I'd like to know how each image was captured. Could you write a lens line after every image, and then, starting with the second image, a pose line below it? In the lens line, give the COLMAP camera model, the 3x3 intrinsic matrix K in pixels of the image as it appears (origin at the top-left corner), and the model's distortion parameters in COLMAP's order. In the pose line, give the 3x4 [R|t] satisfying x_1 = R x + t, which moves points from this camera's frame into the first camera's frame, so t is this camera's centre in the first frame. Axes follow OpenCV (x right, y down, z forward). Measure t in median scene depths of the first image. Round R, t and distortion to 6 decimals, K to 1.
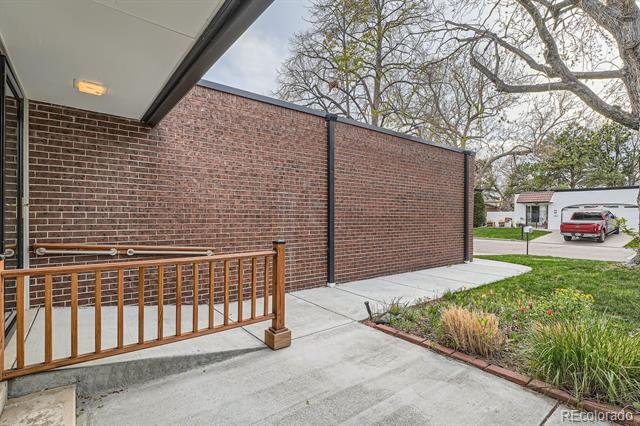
lens RADIAL K [[312.4, 0, 317.3], [0, 312.4, 213.2], [0, 0, 1]] dist [0.000701, 0.000151]
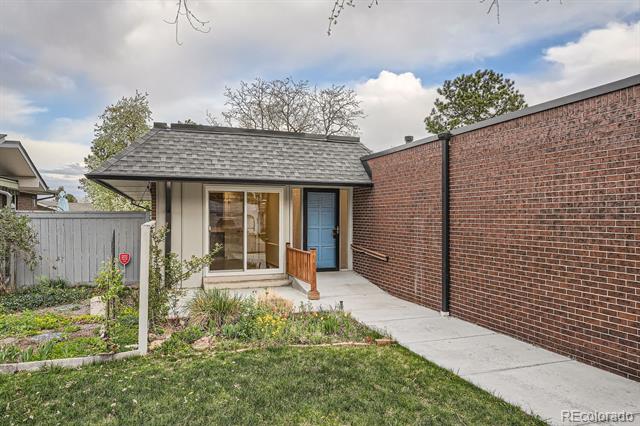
lens RADIAL K [[445.4, 0, 317.3], [0, 445.4, 210.2], [0, 0, 1]] dist [-0.008772, -0.001104]
pose [[-0.324434, -0.025621, -0.945561, 1.337007], [-0.003644, 0.999660, -0.025837, -0.042445], [0.945901, -0.004937, -0.324417, 0.993609]]
